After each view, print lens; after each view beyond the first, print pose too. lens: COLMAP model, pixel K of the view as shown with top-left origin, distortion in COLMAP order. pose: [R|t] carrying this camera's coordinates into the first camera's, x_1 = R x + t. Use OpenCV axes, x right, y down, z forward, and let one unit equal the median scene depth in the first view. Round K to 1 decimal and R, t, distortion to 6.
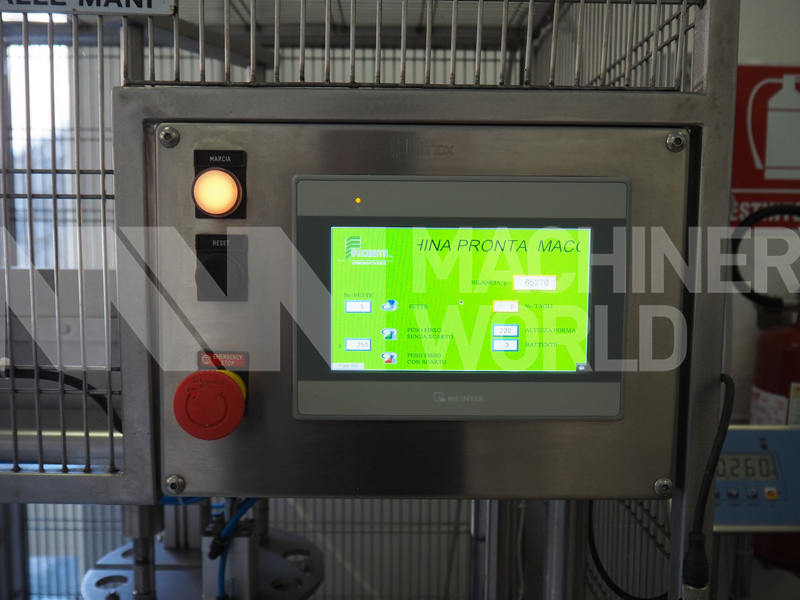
lens RADIAL K [[717.3, 0, 400.0], [0, 717.3, 300.0], [0, 0, 1]] dist [-0.006425, 0.001536]
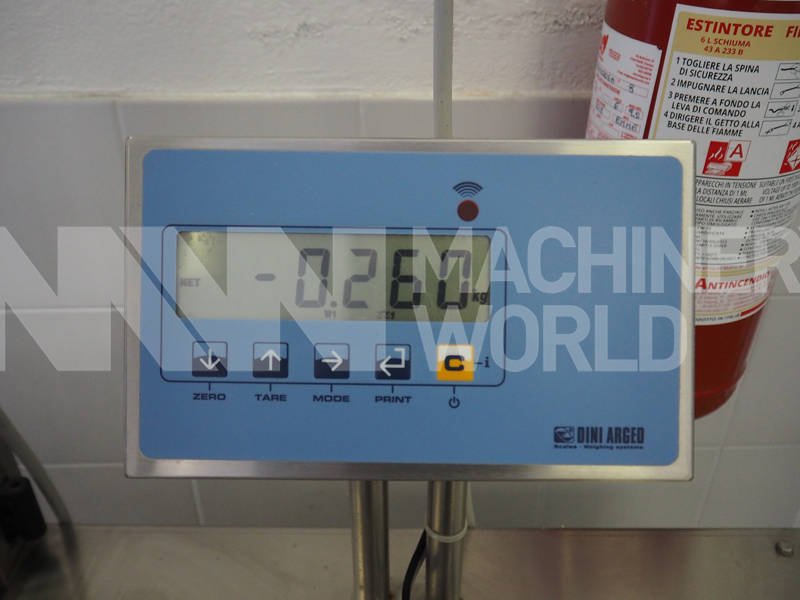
lens RADIAL K [[717.3, 0, 400.0], [0, 717.3, 300.0], [0, 0, 1]] dist [-0.006425, 0.001536]
pose [[0.999923, 0.003977, -0.011721, 1.107377], [0.001655, 0.895510, 0.445038, 0.238142], [0.012266, -0.445023, 0.895435, 1.632202]]
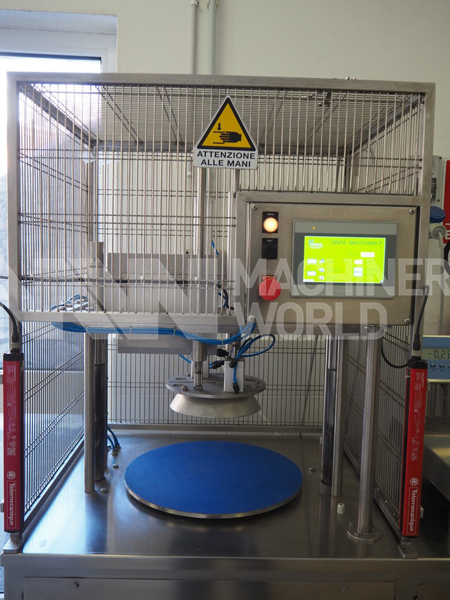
lens RADIAL K [[538.0, 0, 225.0], [0, 538.0, 300.0], [0, 0, 1]] dist [-0.006425, 0.001536]
pose [[0.999866, 0.011238, 0.011904, -0.461927], [-0.011219, 0.999936, -0.001616, 0.184628], [-0.011921, 0.001482, 0.999928, -1.350107]]
